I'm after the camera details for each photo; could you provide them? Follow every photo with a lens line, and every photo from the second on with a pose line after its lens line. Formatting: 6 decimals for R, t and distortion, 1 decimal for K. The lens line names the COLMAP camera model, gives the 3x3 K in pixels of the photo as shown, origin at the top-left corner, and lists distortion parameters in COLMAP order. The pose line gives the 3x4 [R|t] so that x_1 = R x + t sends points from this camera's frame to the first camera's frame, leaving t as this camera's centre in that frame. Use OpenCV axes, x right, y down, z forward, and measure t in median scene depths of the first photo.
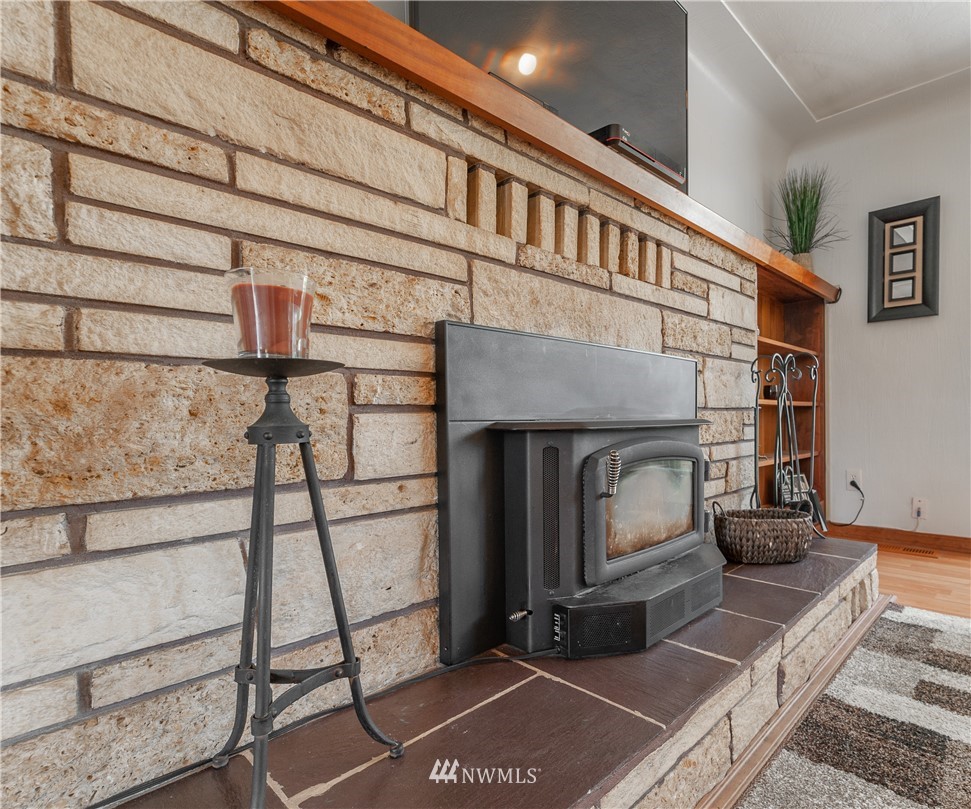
lens RADIAL K [[536.3, 0, 559.7], [0, 536.3, 437.4], [0, 0, 1]] dist [-0.004991, 0.000503]
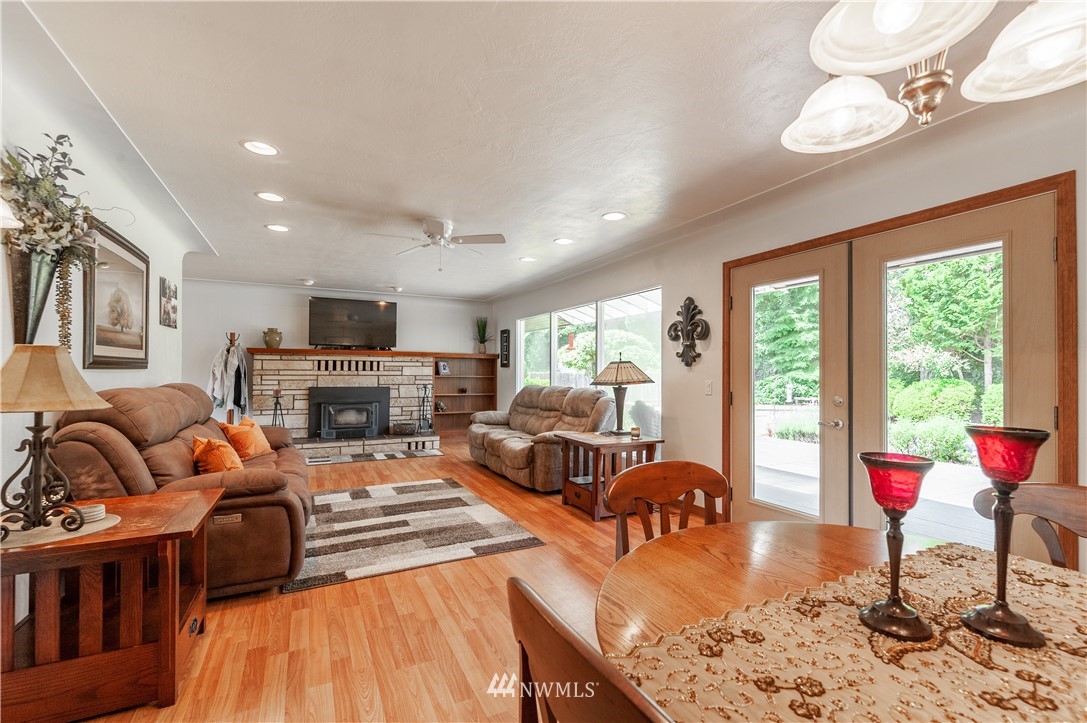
lens RADIAL K [[484.8, 0, 573.7], [0, 484.8, 368.2], [0, 0, 1]] dist [0.001989, -0.000686]
pose [[0.949481, 0.029250, -0.312460, 3.264937], [-0.040150, 0.998787, -0.028505, -0.276408], [0.311247, 0.039610, 0.949503, -2.550492]]
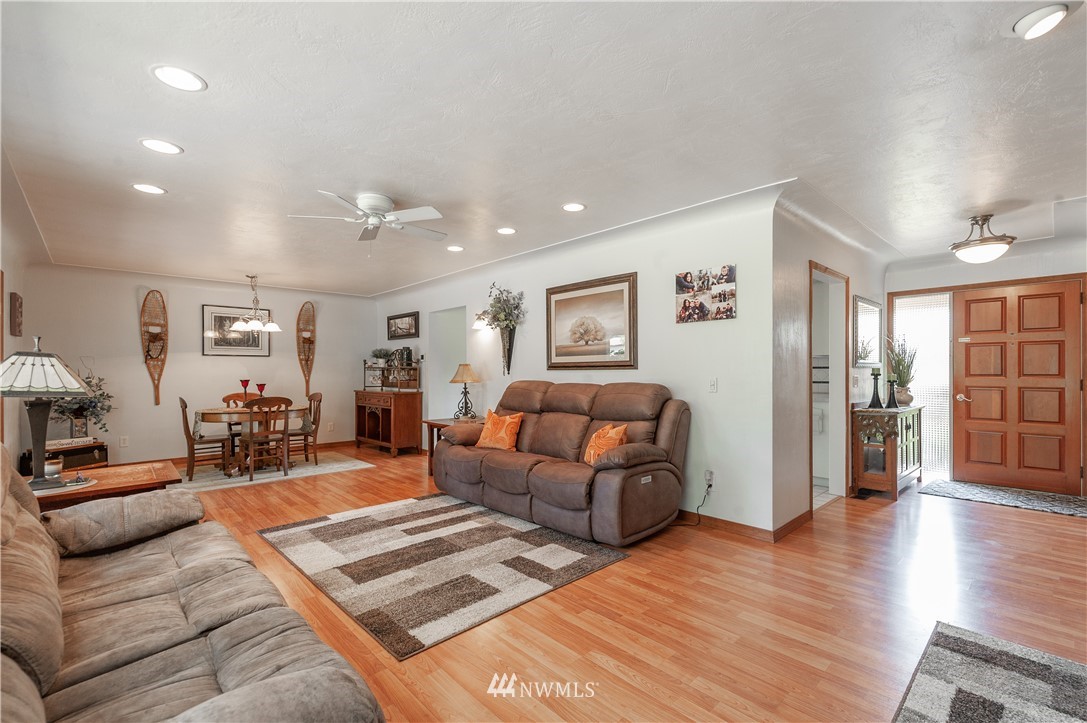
lens RADIAL K [[484.8, 0, 558.0], [0, 484.8, 370.7], [0, 0, 1]] dist [0.001989, -0.000686]
pose [[-0.997074, 0.031083, 0.069841, 1.030192], [0.033176, 0.999028, 0.029015, -0.336843], [-0.068871, 0.031247, -0.997136, 1.396236]]
